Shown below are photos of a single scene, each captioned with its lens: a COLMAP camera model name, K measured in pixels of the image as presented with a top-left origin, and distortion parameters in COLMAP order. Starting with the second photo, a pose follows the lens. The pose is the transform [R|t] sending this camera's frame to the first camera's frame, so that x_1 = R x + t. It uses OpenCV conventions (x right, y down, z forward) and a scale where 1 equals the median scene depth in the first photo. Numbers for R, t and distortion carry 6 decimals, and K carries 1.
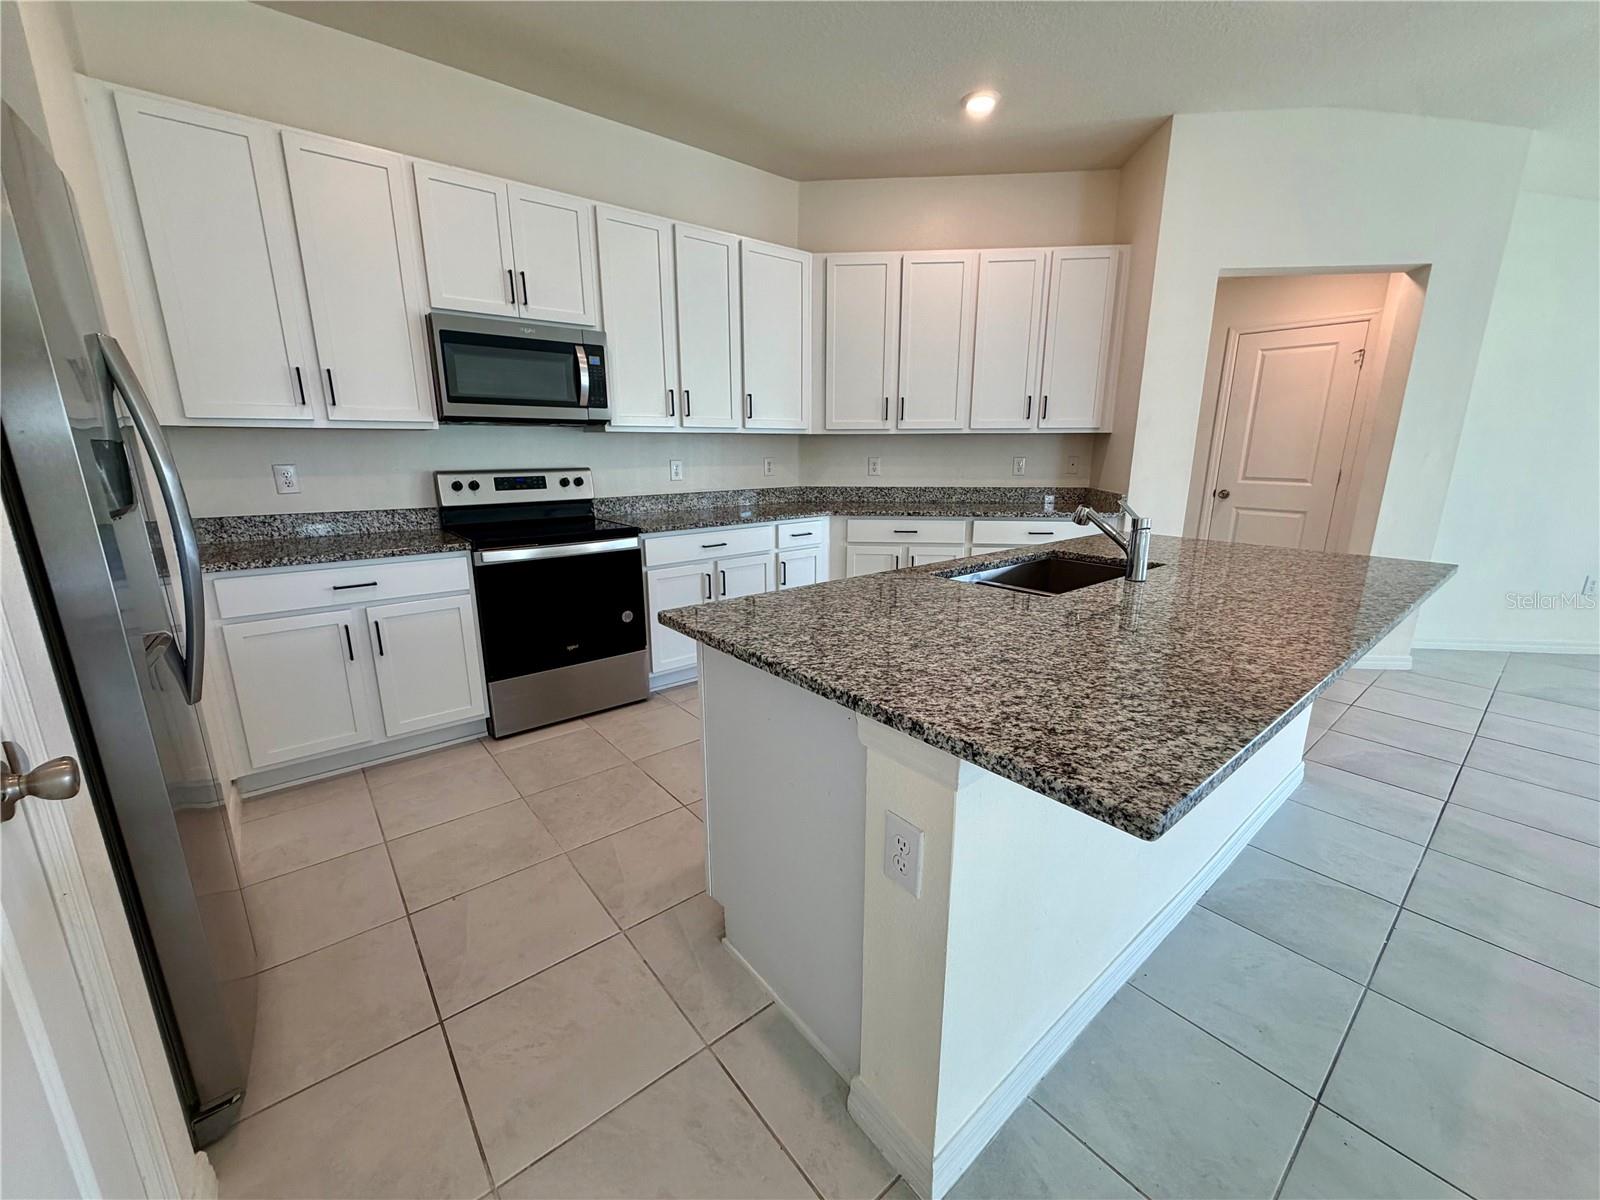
lens RADIAL K [[638.4, 0, 808.4], [0, 638.4, 601.2], [0, 0, 1]] dist [-0.008109, 0.001726]
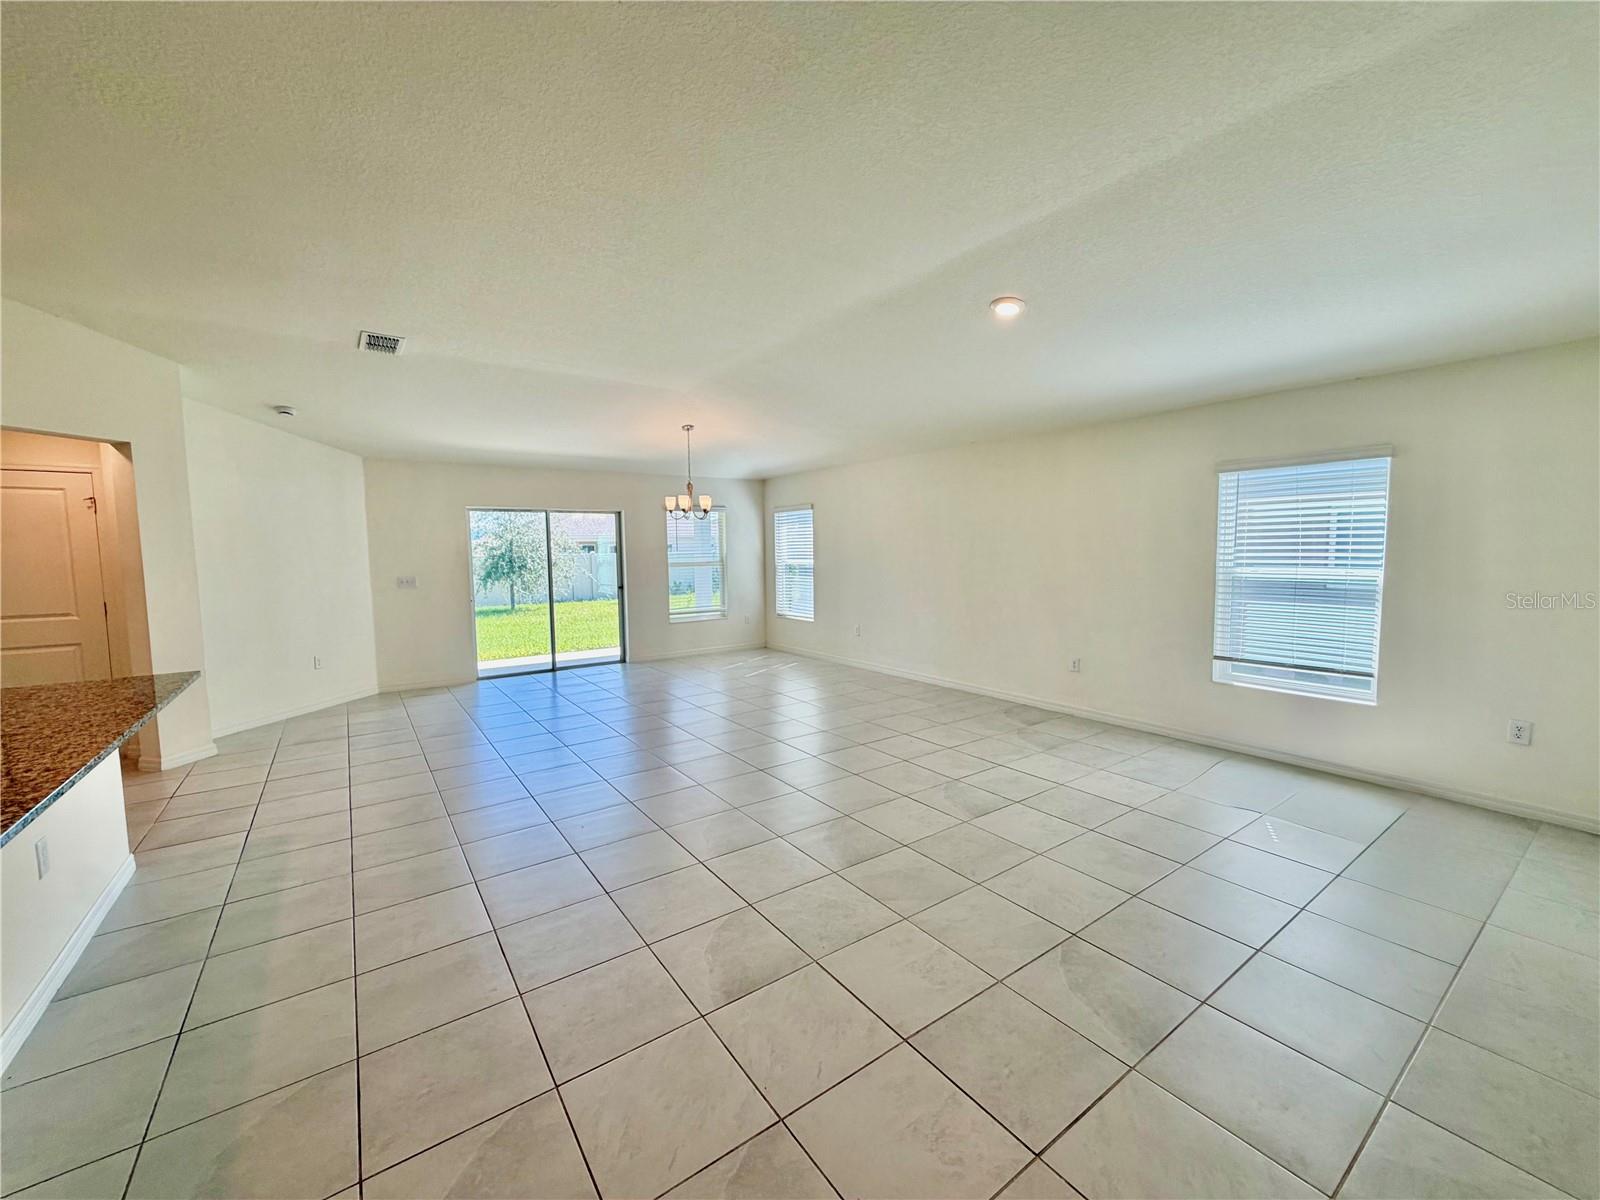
lens RADIAL K [[638.4, 0, 791.3], [0, 638.4, 600.2], [0, 0, 1]] dist [-0.008109, 0.001726]
pose [[0.078301, -0.084331, 0.993357, -0.247688], [0.250969, 0.965993, 0.062225, 0.030092], [-0.964823, 0.244430, 0.096803, -0.399752]]
